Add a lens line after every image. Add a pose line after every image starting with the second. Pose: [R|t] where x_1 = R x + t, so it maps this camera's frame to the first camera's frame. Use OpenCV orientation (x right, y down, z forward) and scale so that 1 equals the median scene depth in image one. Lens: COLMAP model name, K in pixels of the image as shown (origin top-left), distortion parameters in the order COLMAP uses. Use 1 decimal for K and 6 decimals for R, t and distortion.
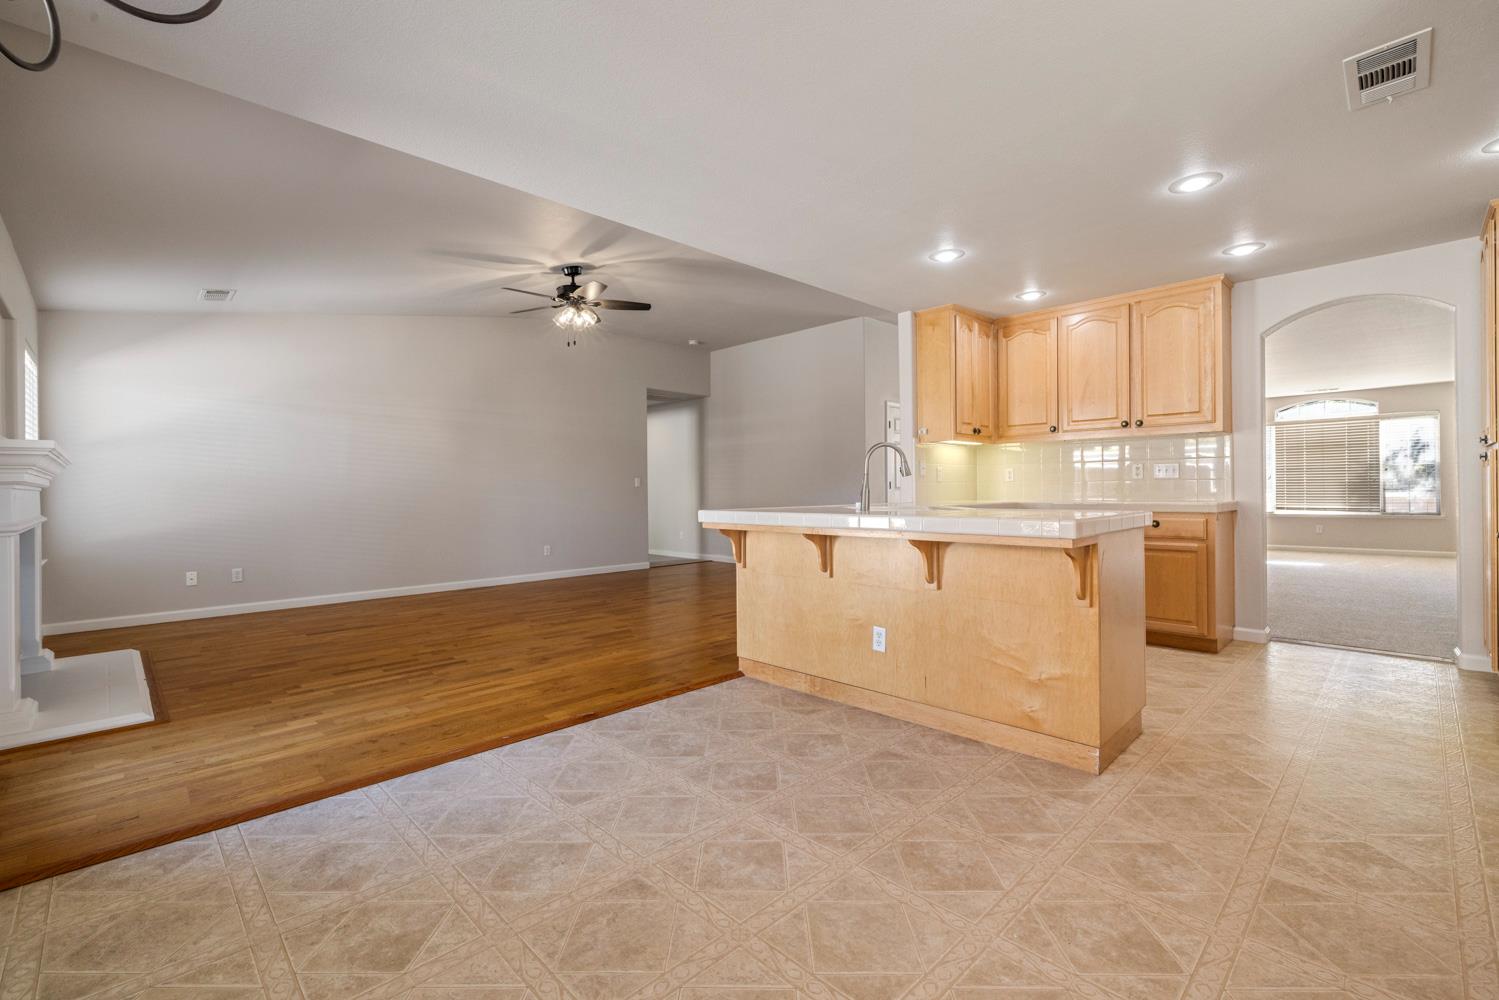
lens RADIAL K [[651.2, 0, 747.5], [0, 651.2, 489.9], [0, 0, 1]] dist [0.003294, -0.000294]
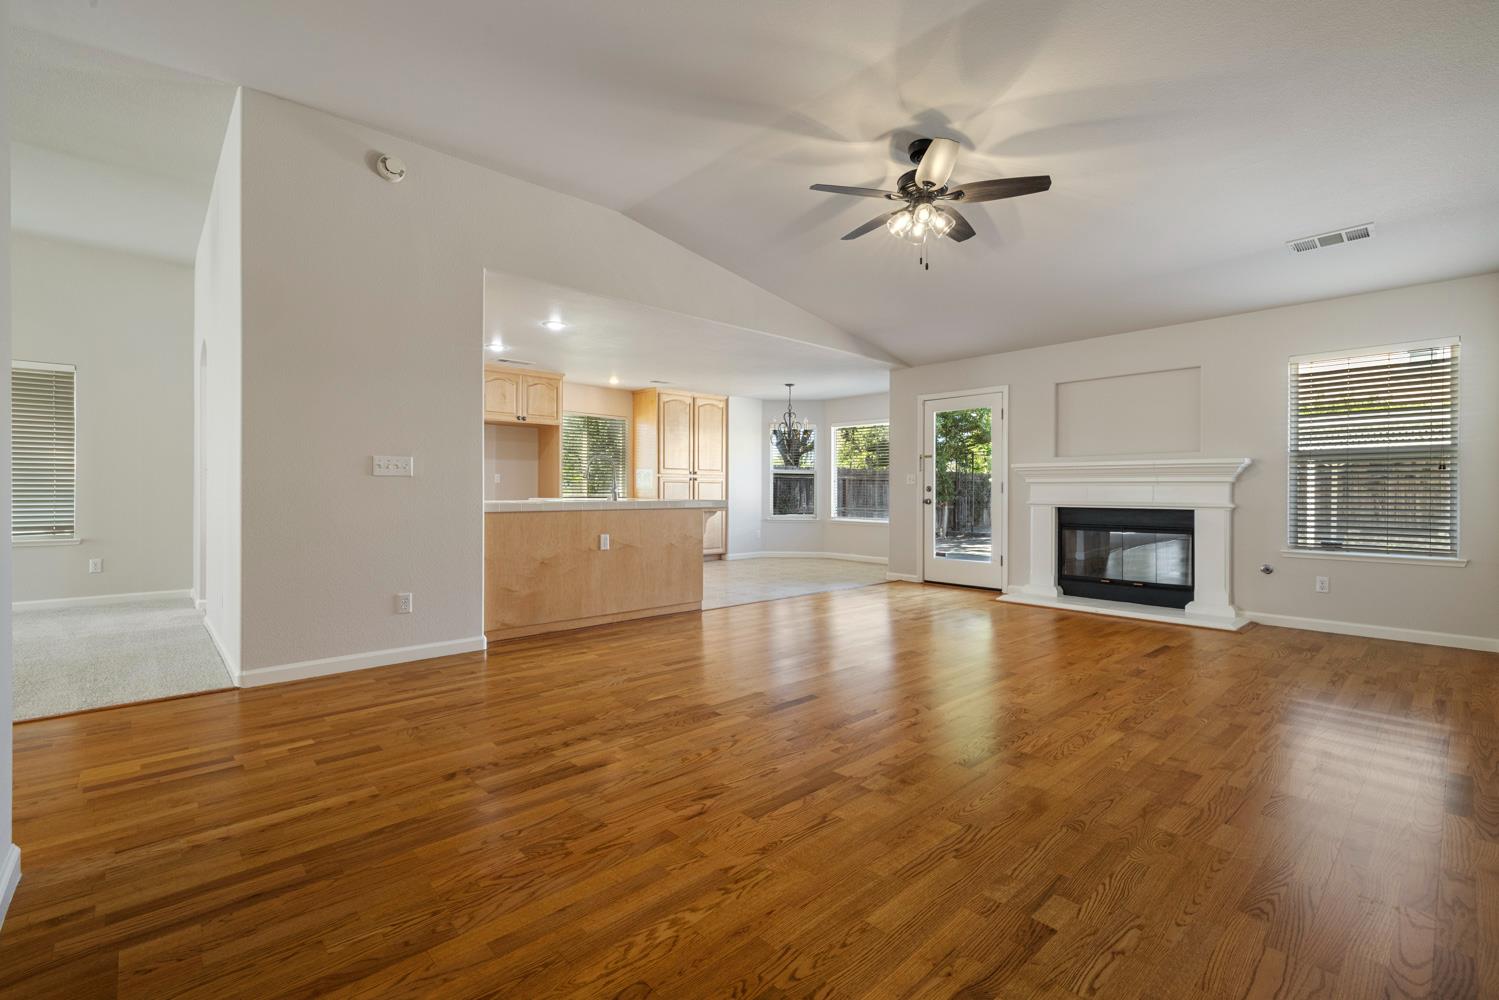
lens RADIAL K [[651.2, 0, 747.5], [0, 651.2, 489.9], [0, 0, 1]] dist [0.003294, -0.000294]
pose [[-0.999610, 0.007697, 0.026848, -0.105440], [0.007678, 0.999970, -0.000836, 0.005094], [-0.026854, -0.000630, -0.999639, 1.681033]]
